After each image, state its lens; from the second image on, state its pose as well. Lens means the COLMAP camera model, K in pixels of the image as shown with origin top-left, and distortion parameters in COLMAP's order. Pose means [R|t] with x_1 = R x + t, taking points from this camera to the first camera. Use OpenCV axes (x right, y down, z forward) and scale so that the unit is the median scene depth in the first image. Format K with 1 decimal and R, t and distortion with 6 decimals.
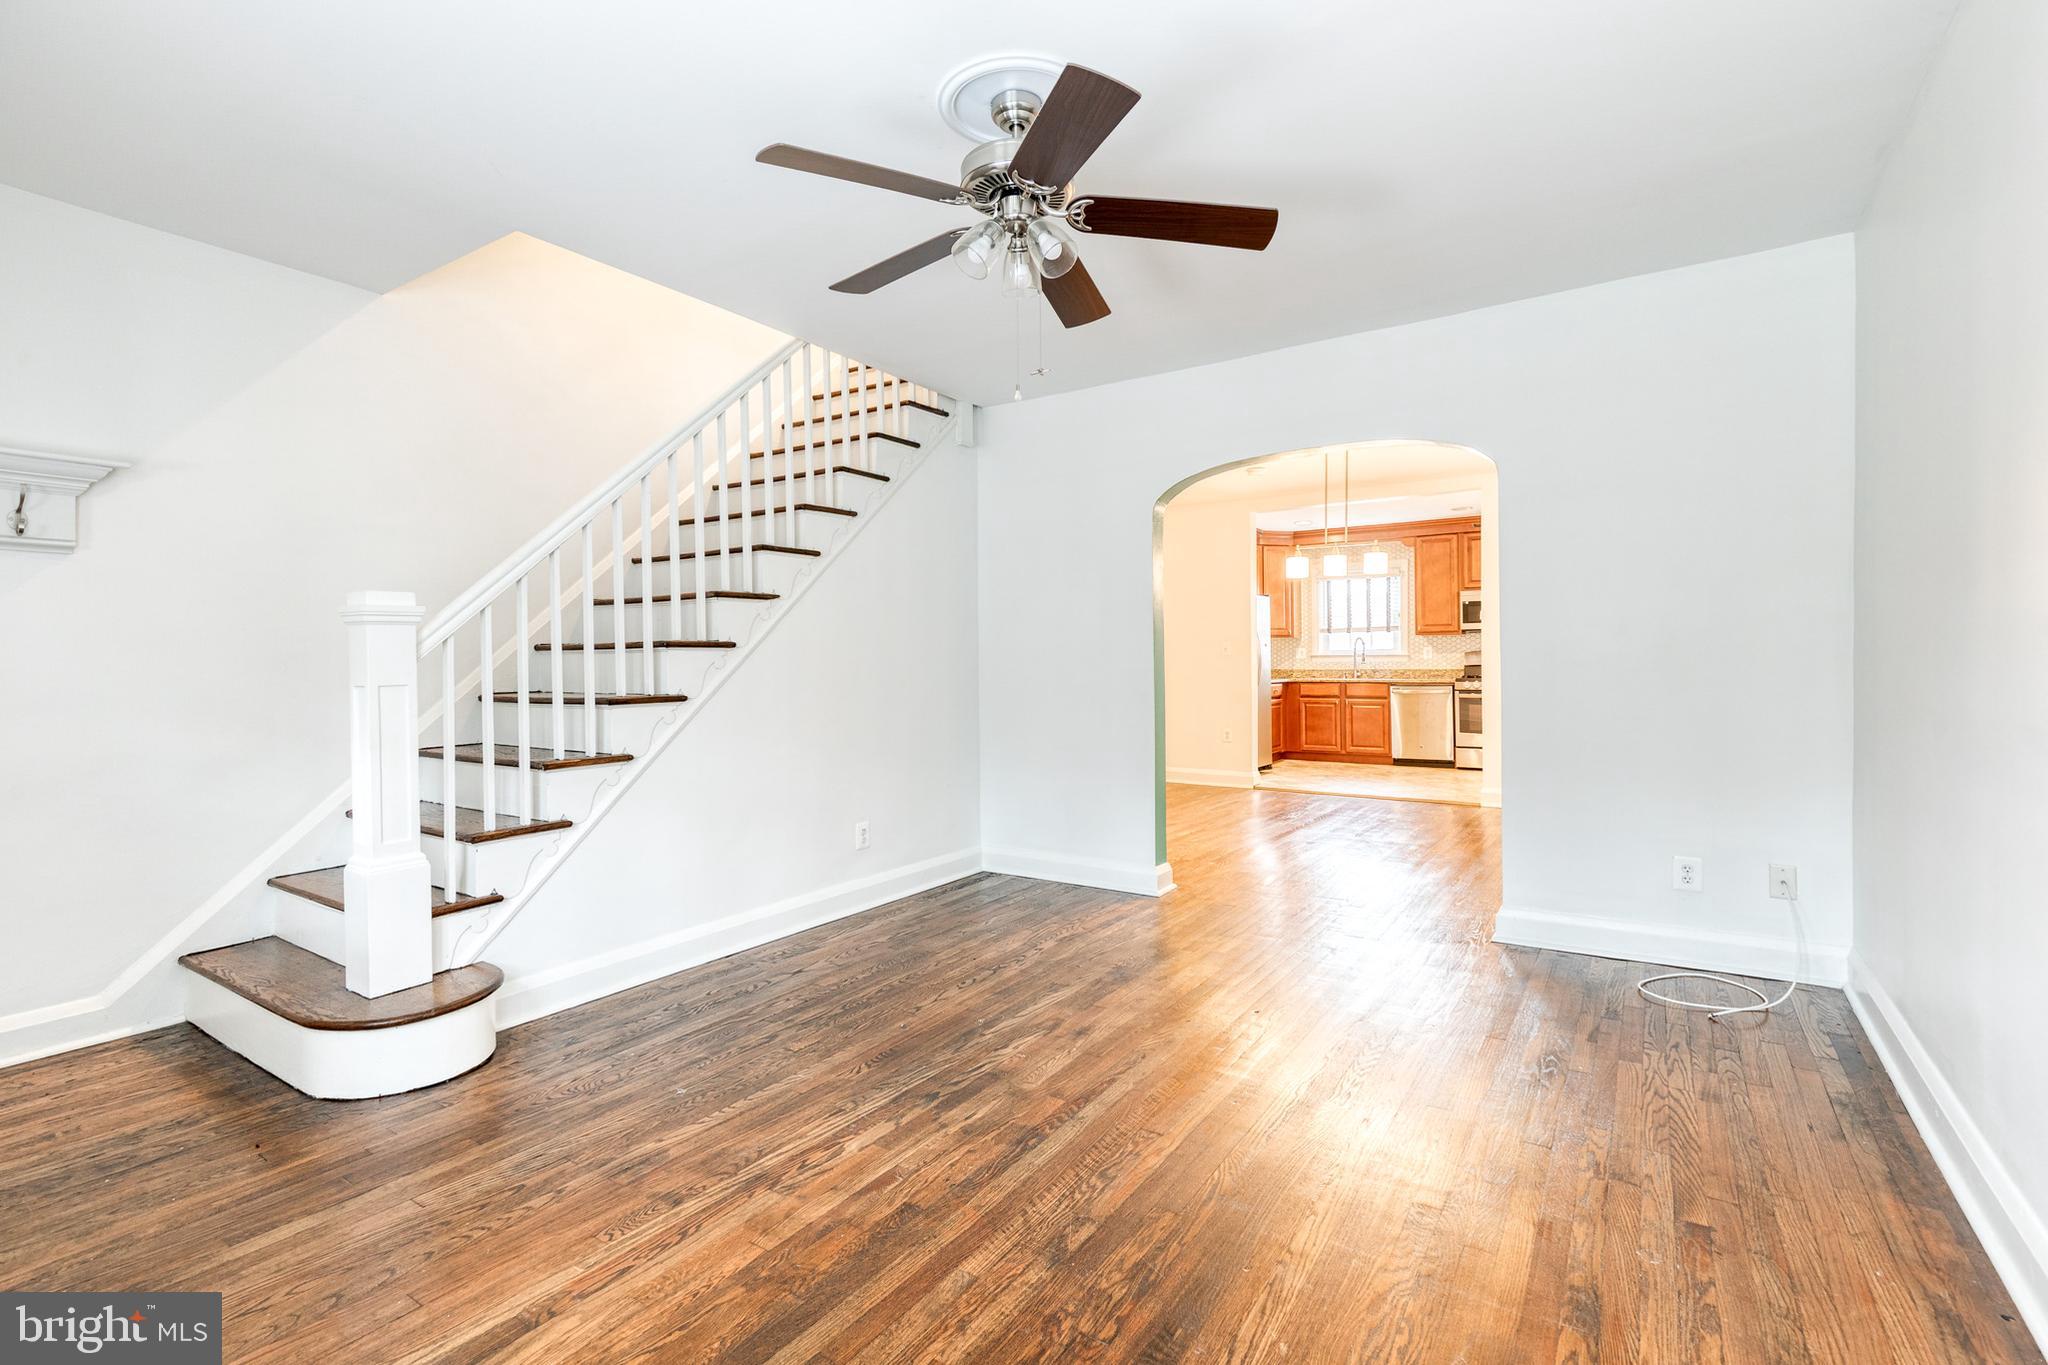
lens RADIAL K [[959.8, 0, 1024.0], [0, 959.8, 682.5], [0, 0, 1]] dist [0.000859, -0.000199]
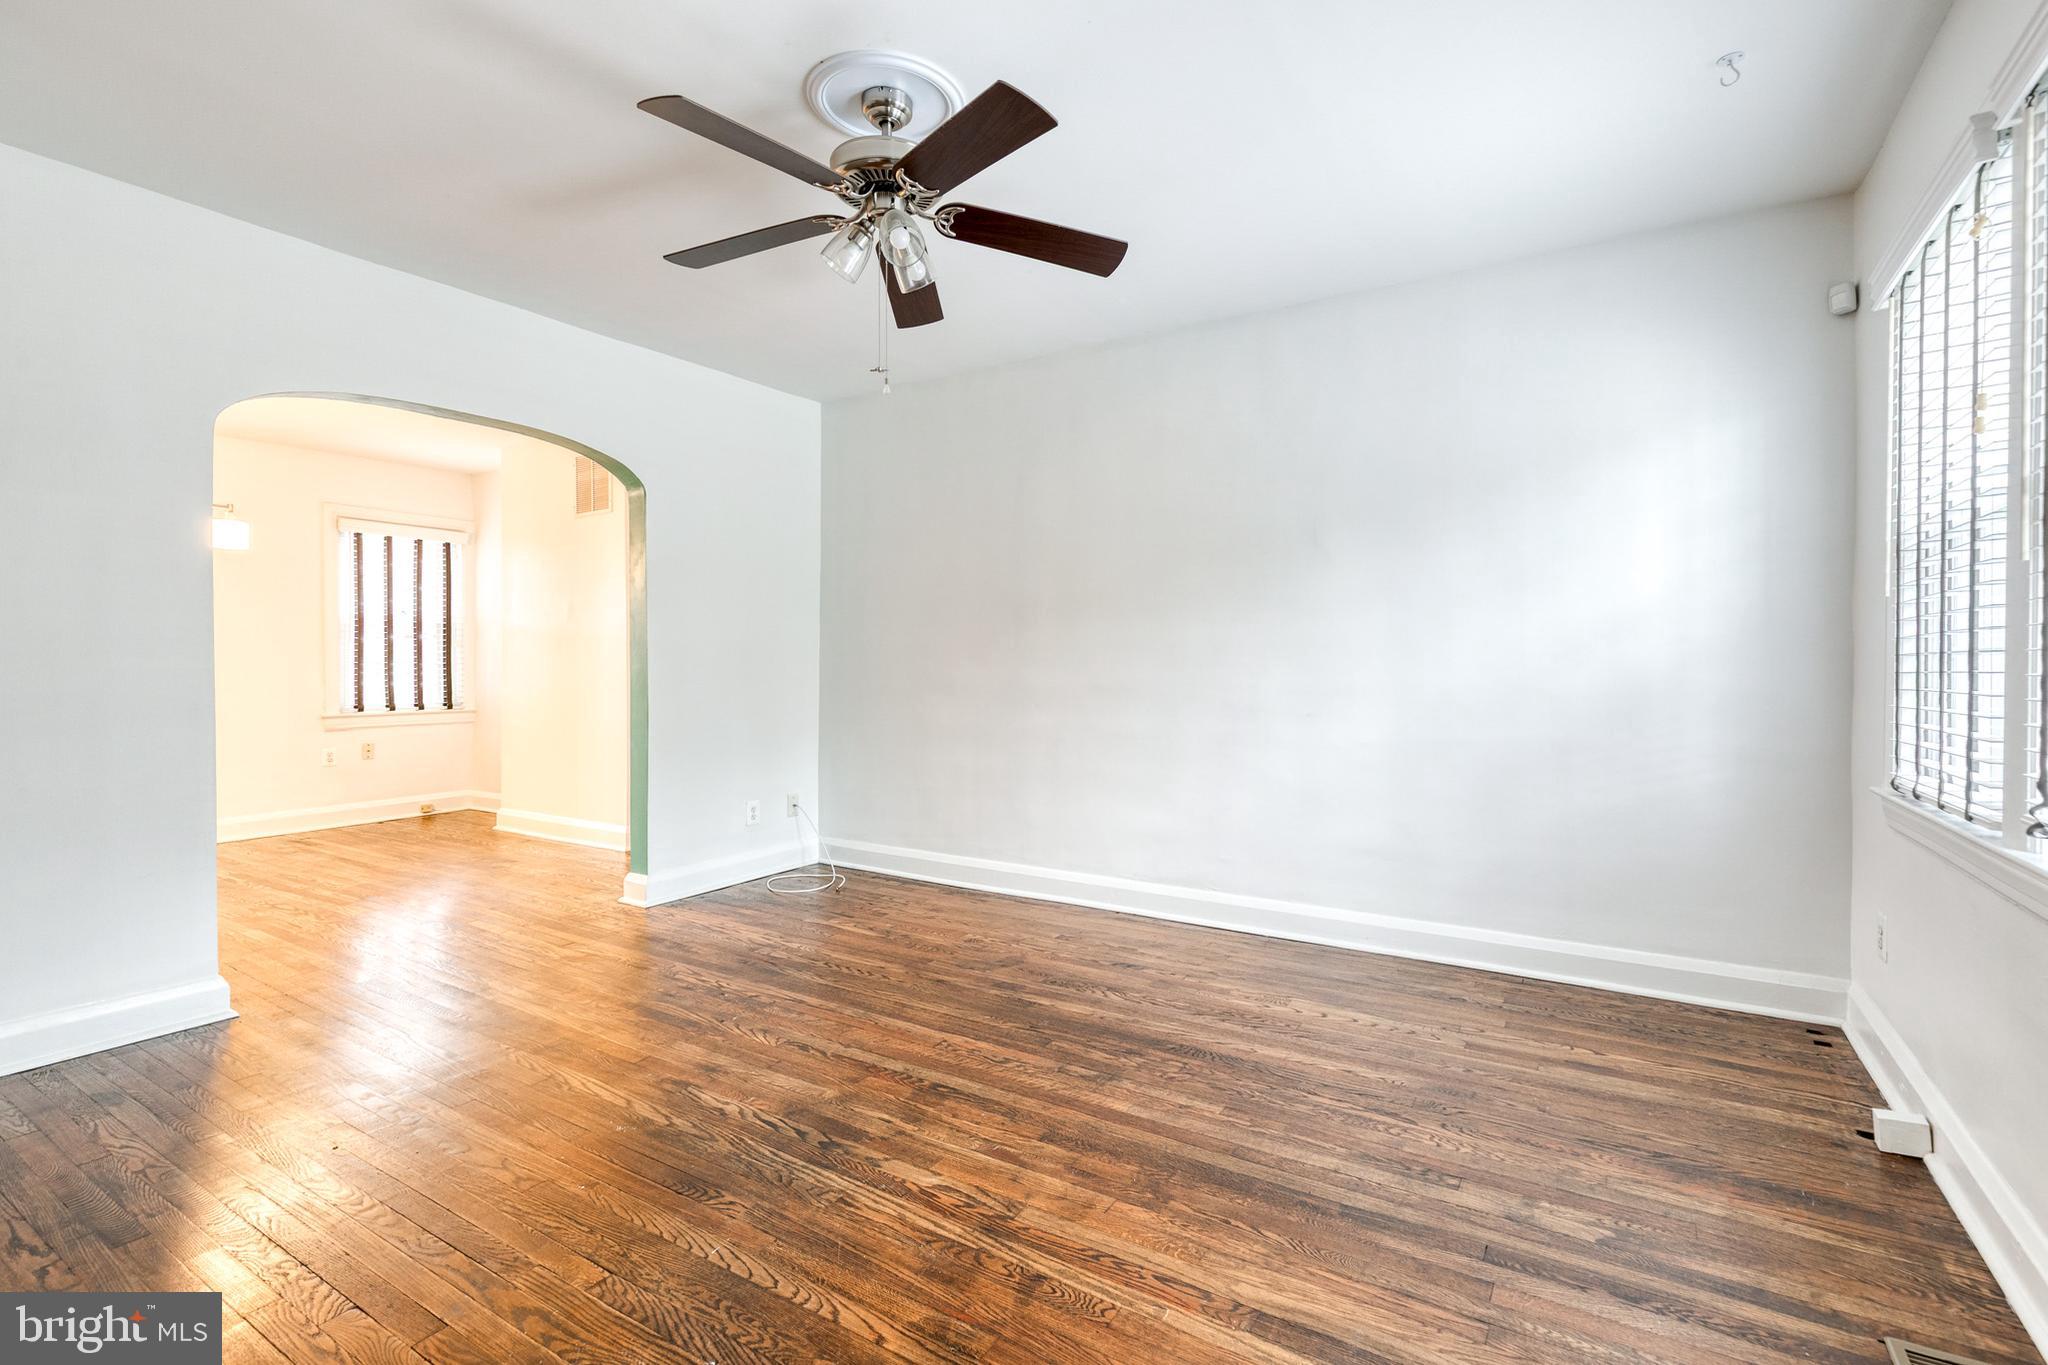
lens RADIAL K [[922.2, 0, 1024.0], [0, 922.2, 682.5], [0, 0, 1]] dist [0.012218, -0.003755]
pose [[-0.020823, -0.012627, 0.999703, -1.095867], [0.027719, 0.999529, 0.013202, -0.017973], [-0.999399, 0.027986, -0.020463, 0.919838]]
